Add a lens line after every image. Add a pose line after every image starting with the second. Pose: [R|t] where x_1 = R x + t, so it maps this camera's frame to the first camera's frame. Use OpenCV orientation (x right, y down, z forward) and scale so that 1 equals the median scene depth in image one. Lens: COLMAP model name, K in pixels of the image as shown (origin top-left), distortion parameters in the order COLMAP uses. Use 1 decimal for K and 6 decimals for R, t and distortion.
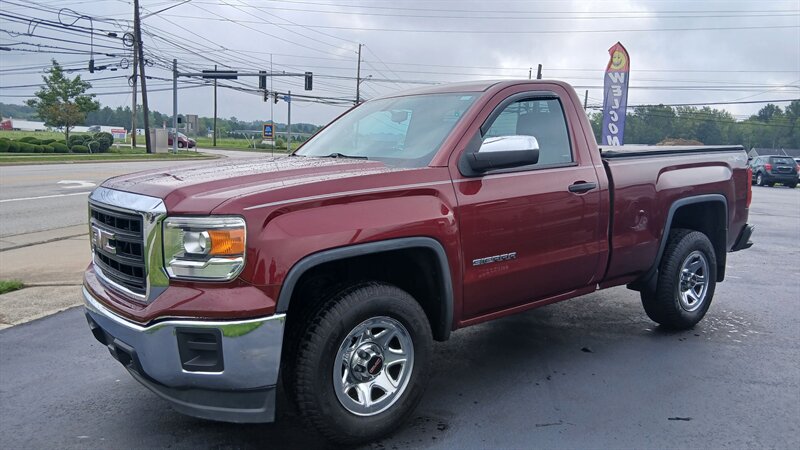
lens RADIAL K [[612.9, 0, 400.0], [0, 612.9, 225.0], [0, 0, 1]] dist [0.121313, -0.213430]
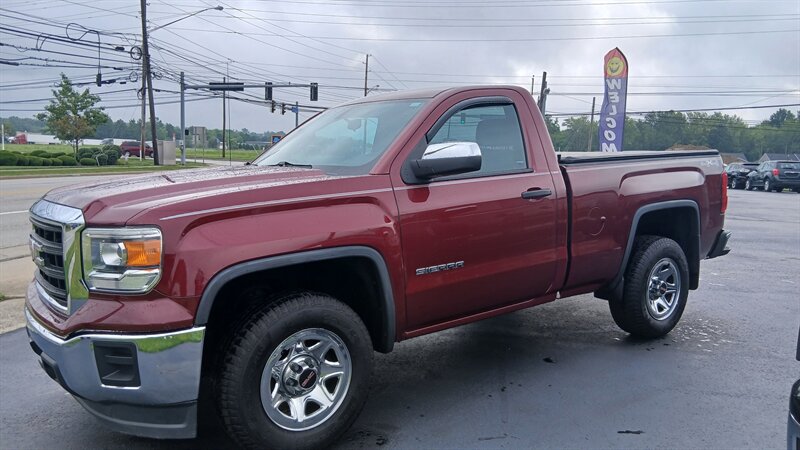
lens RADIAL K [[612.9, 0, 400.0], [0, 612.9, 225.0], [0, 0, 1]] dist [0.121313, -0.213430]
pose [[0.999774, -0.008954, -0.019300, 0.078655], [0.008665, 0.999850, -0.014972, 0.000700], [0.019432, 0.014802, 0.999702, 0.015053]]
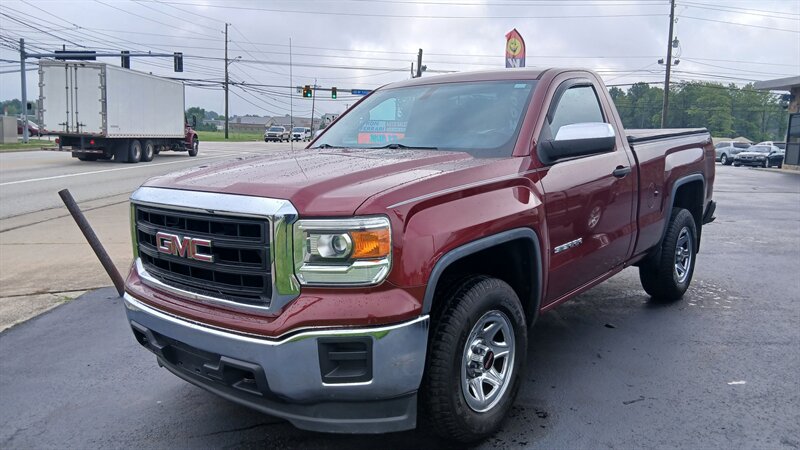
lens RADIAL K [[615.0, 0, 400.0], [0, 615.0, 225.0], [0, 0, 1]] dist [0.121649, -0.219067]
pose [[0.977279, -0.046770, 0.206734, -0.233753], [0.041527, 0.998698, 0.029631, -0.014380], [-0.207850, -0.020373, 0.977948, 0.042130]]
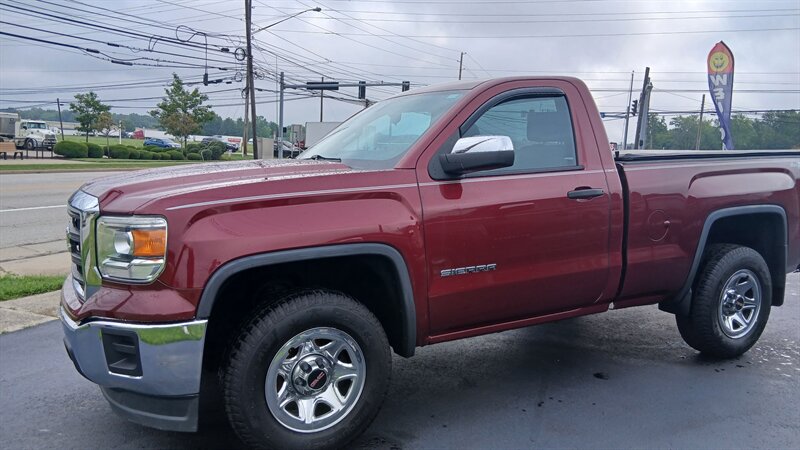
lens RADIAL K [[612.9, 0, 400.0], [0, 612.9, 225.0], [0, 0, 1]] dist [0.121313, -0.213430]
pose [[0.985431, 0.021249, -0.168743, 0.148147], [-0.023577, 0.999652, -0.011803, 0.000955], [0.168434, 0.015610, 0.985589, 0.057719]]
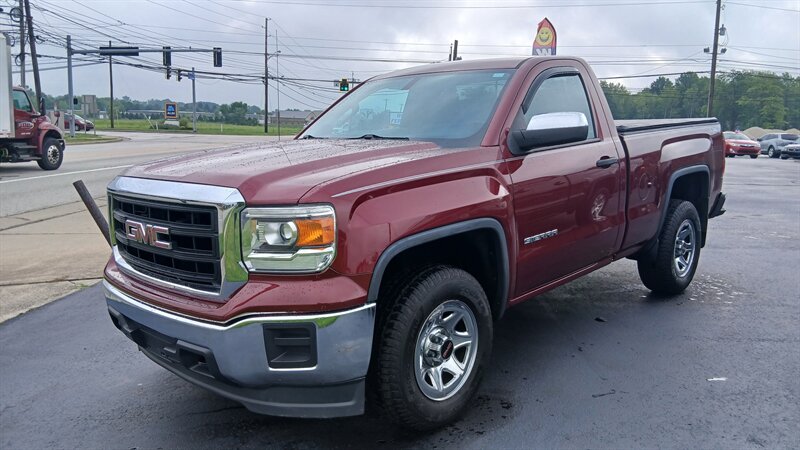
lens RADIAL K [[616.4, 0, 398.0], [0, 616.4, 224.9], [0, 0, 1]] dist [0.122216, -0.221427]
pose [[0.989337, -0.042927, 0.139174, -0.155670], [0.038079, 0.998578, 0.037316, -0.007584], [-0.140578, -0.031618, 0.989565, 0.020782]]
